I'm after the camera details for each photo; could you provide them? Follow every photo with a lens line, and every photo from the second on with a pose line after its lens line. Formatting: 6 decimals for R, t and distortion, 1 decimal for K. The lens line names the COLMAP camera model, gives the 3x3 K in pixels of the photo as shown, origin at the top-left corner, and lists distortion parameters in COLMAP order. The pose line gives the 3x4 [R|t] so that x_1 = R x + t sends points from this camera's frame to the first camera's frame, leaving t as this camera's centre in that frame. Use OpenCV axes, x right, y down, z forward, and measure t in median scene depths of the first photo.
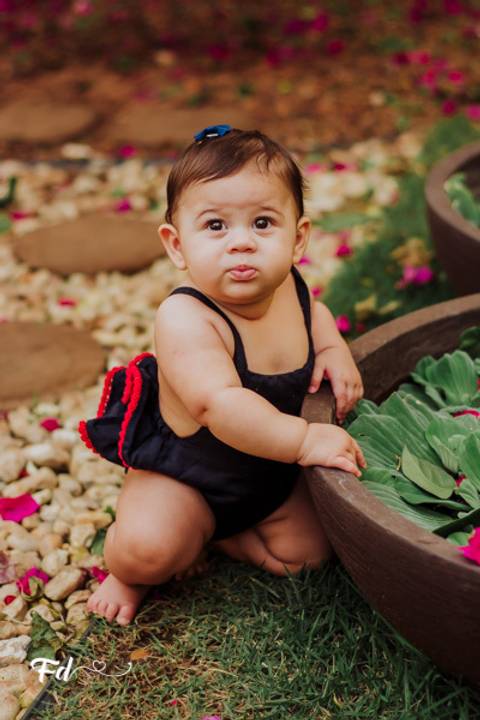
lens RADIAL K [[1293.2, 0, 240.0], [0, 1293.2, 360.0], [0, 0, 1]] dist [0.008008, 0.174816]
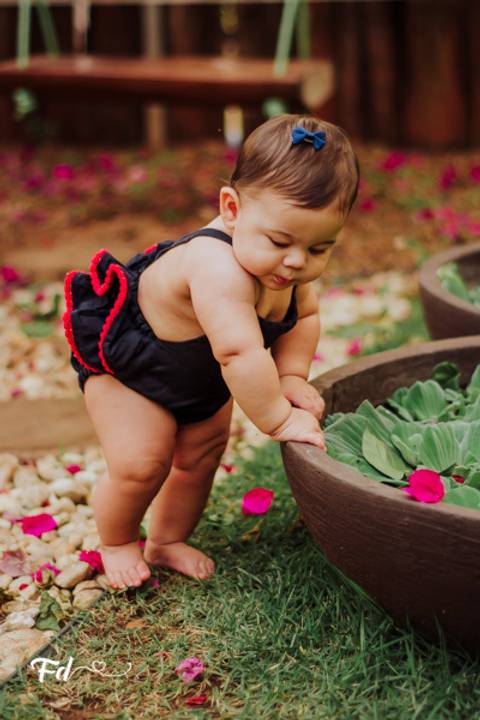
lens RADIAL K [[1293.2, 0, 240.0], [0, 1293.2, 360.0], [0, 0, 1]] dist [0.008008, 0.174816]
pose [[0.998674, 0.029086, -0.042469, 0.051248], [-0.035316, 0.987407, -0.154206, 0.159405], [0.037449, 0.155502, 0.987126, -0.130927]]
